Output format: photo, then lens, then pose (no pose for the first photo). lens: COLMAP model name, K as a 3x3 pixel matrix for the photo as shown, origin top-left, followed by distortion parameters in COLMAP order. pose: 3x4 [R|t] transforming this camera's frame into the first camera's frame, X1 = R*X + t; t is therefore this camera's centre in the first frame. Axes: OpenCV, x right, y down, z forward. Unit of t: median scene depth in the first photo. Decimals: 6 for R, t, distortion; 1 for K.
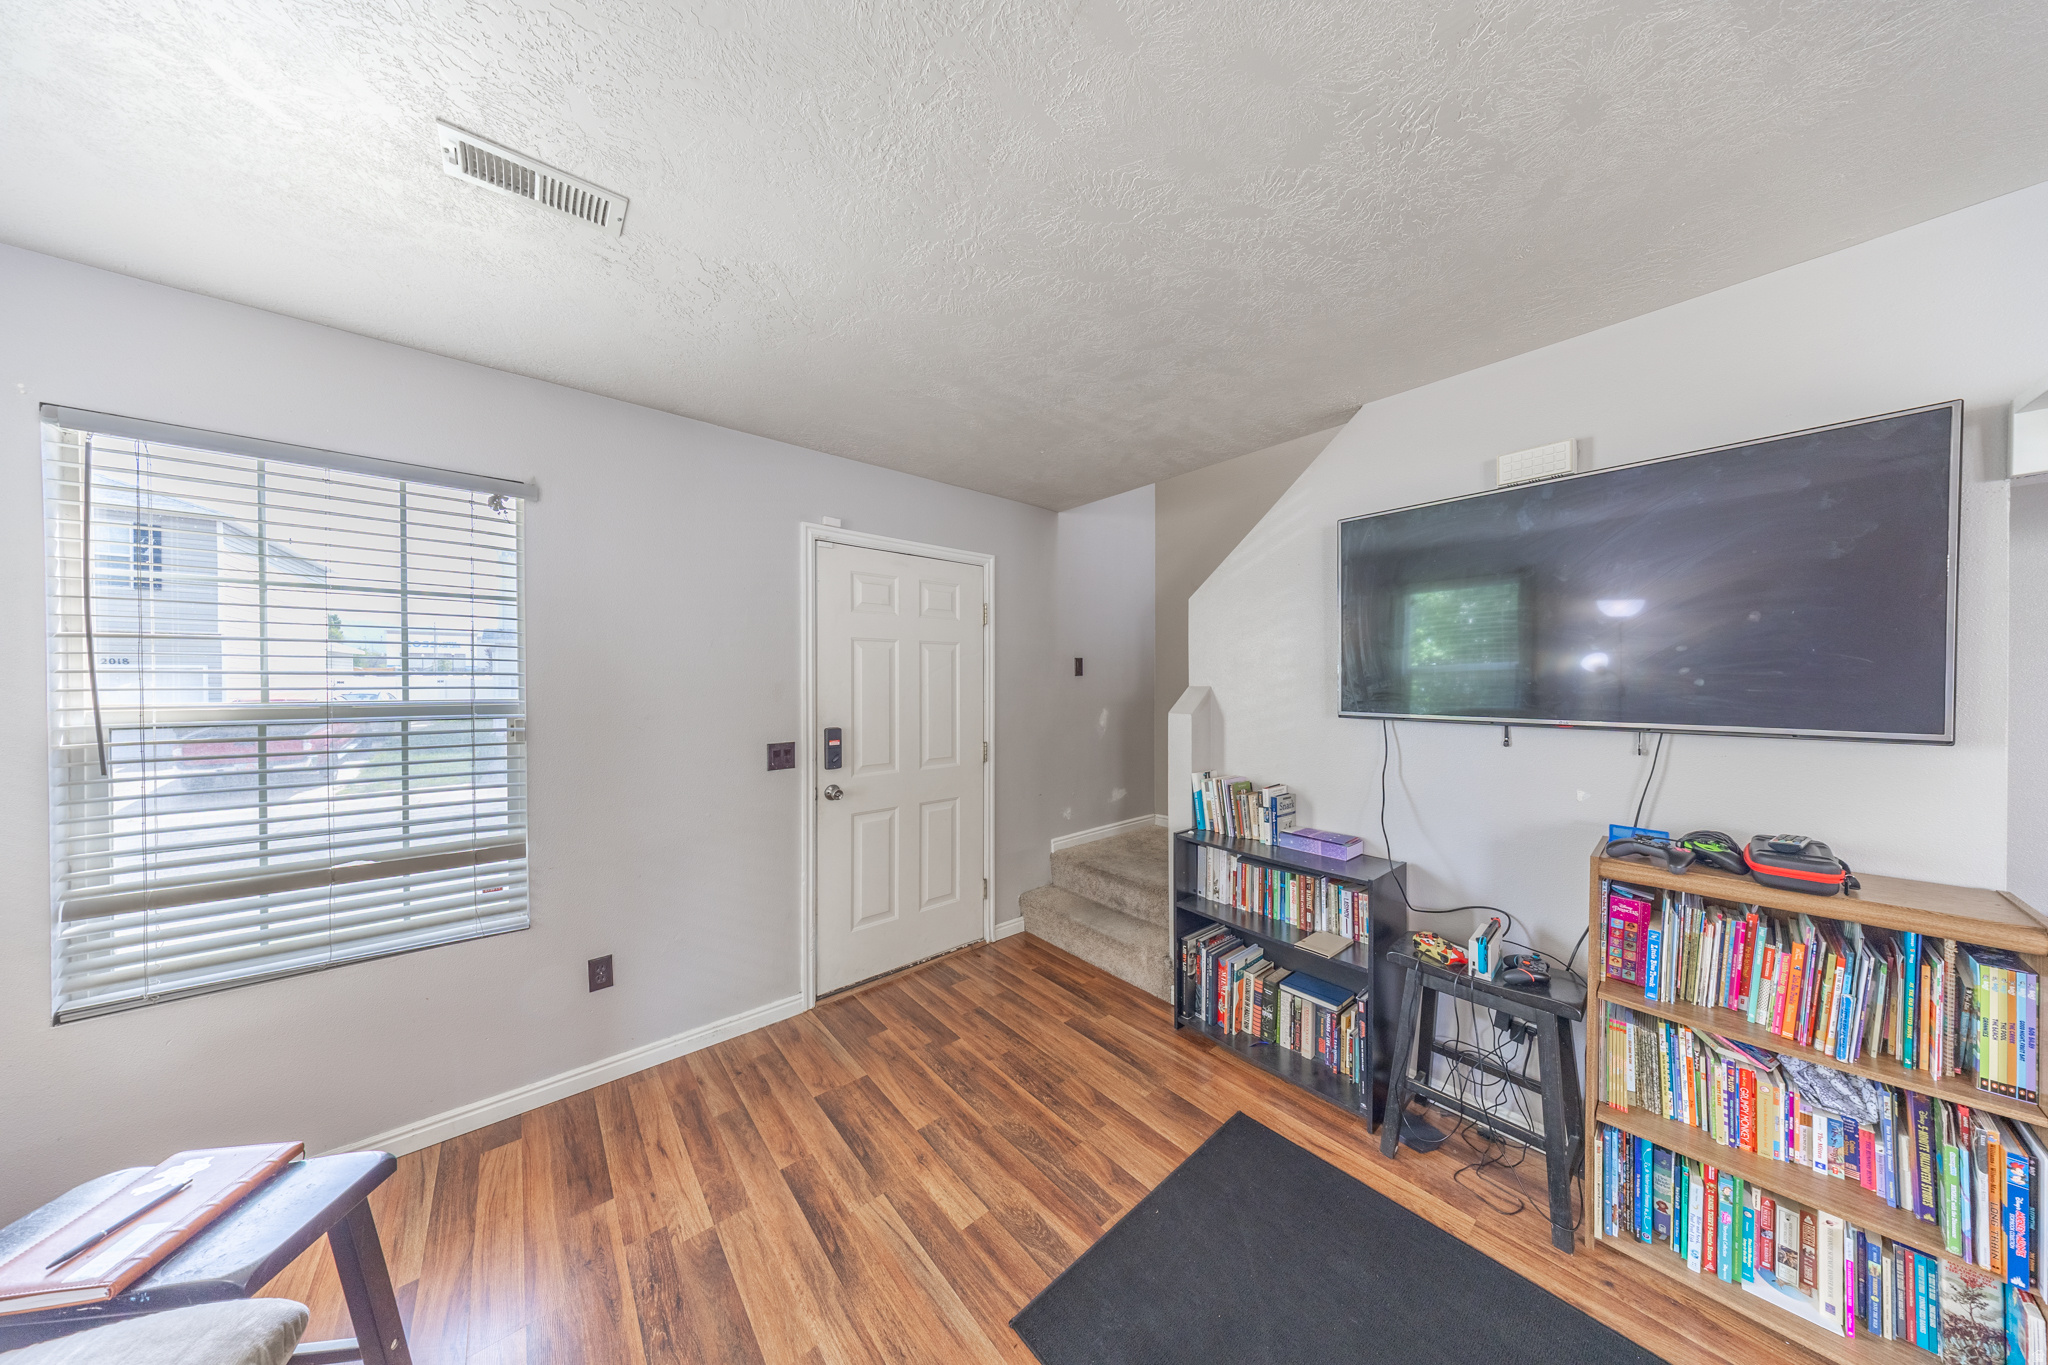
lens RADIAL K [[595.9, 0, 1013.5], [0, 595.9, 683.0], [0, 0, 1]] dist [-0.005232, 0.000675]
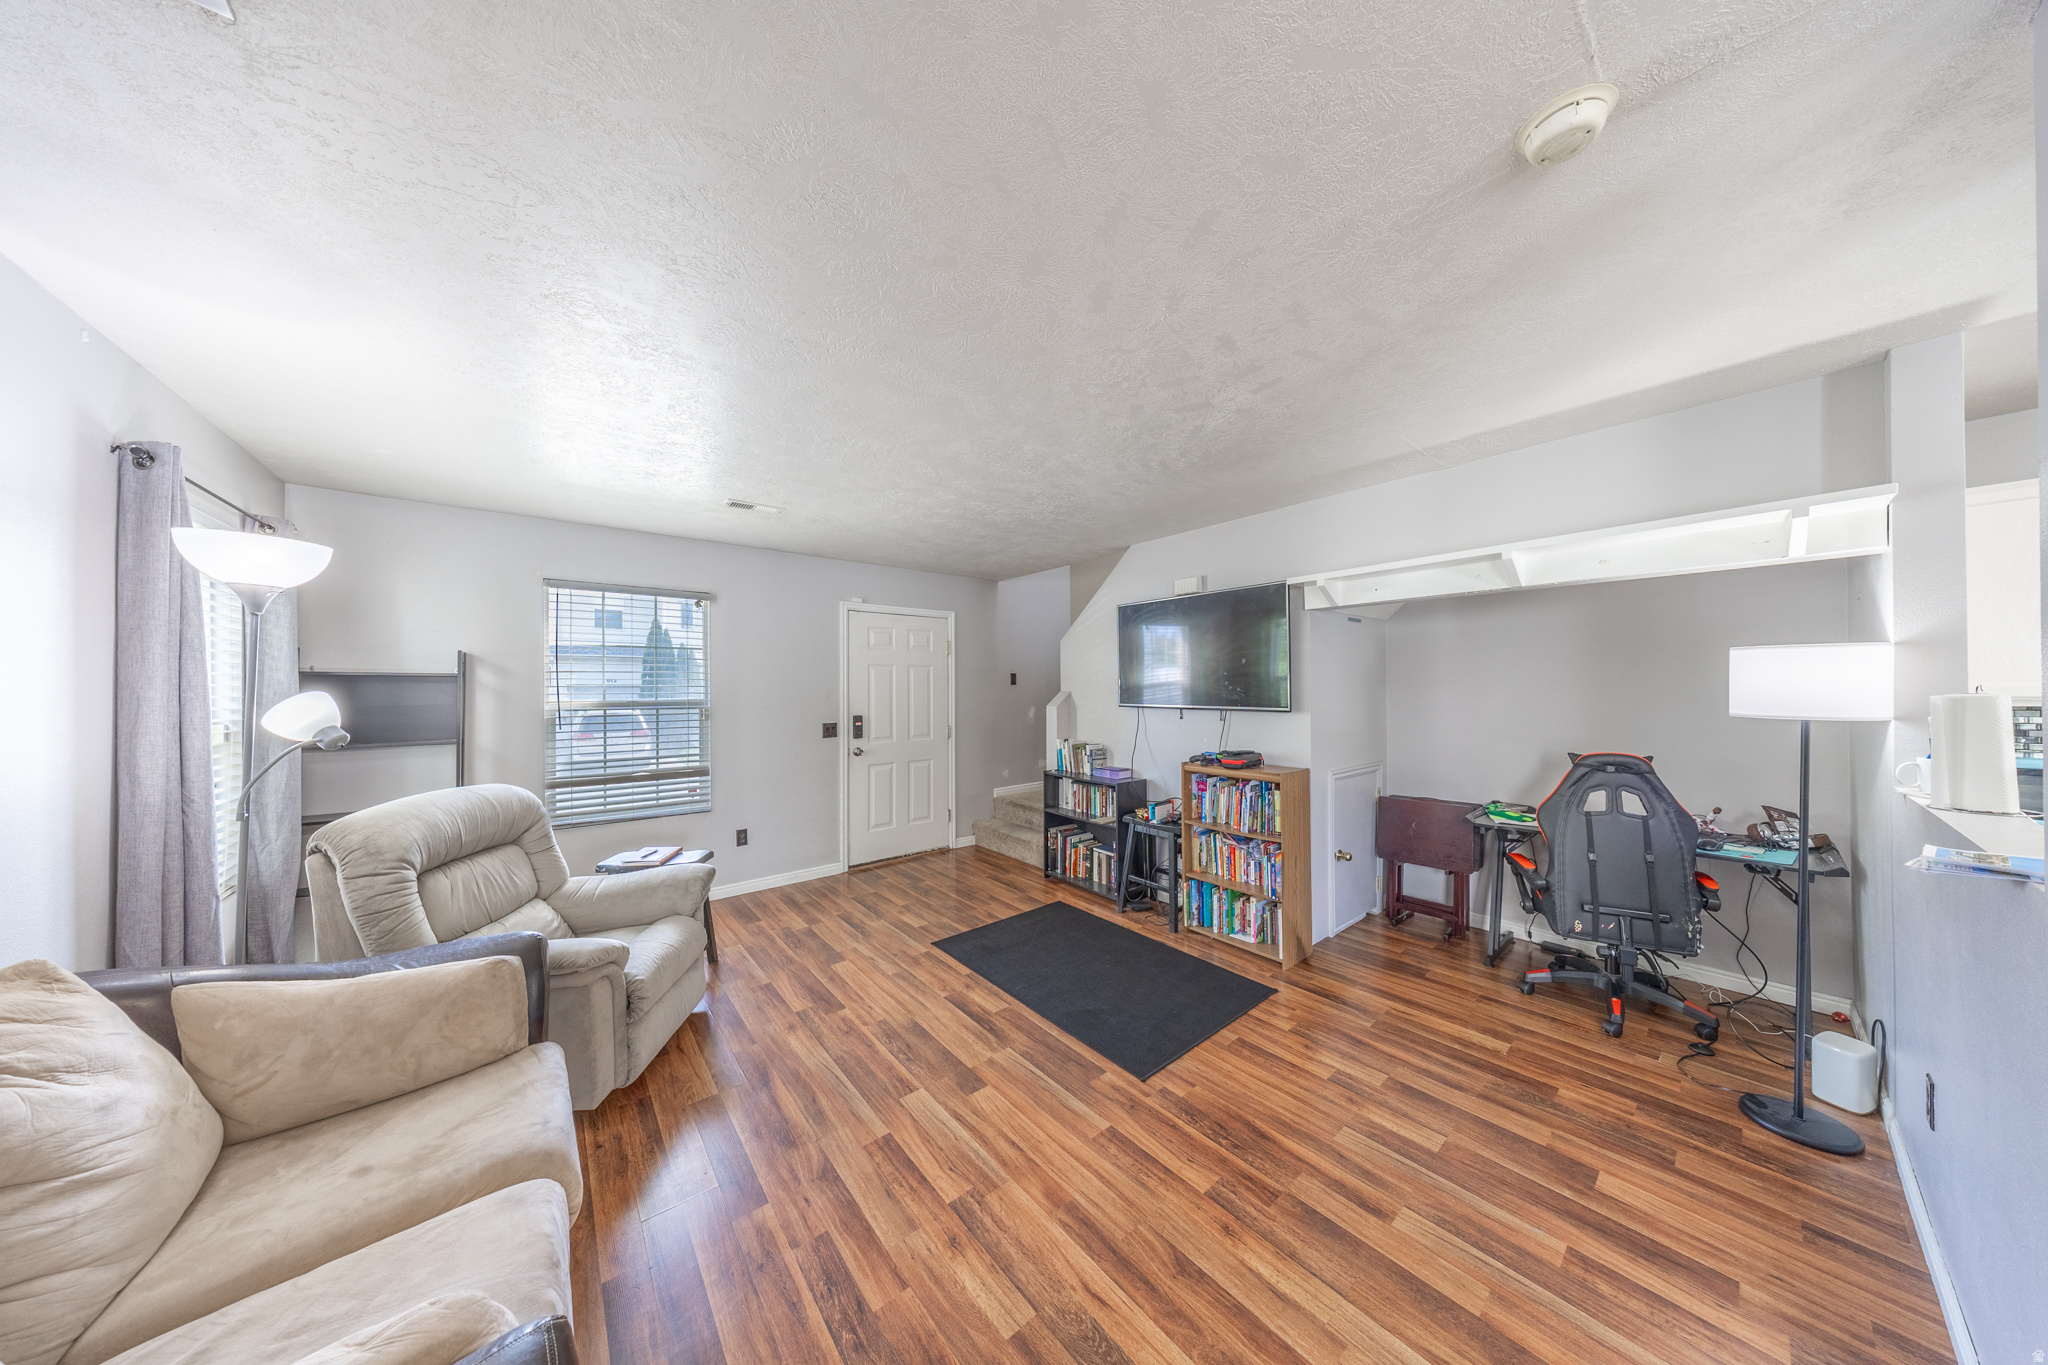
lens RADIAL K [[595.9, 0, 1016.6], [0, 595.9, 685.1], [0, 0, 1]] dist [-0.005232, 0.000675]
pose [[0.999754, -0.004535, -0.021717, 0.238599], [0.004330, 0.999946, -0.009469, 0.004907], [0.021759, 0.009373, 0.999719, -0.871962]]
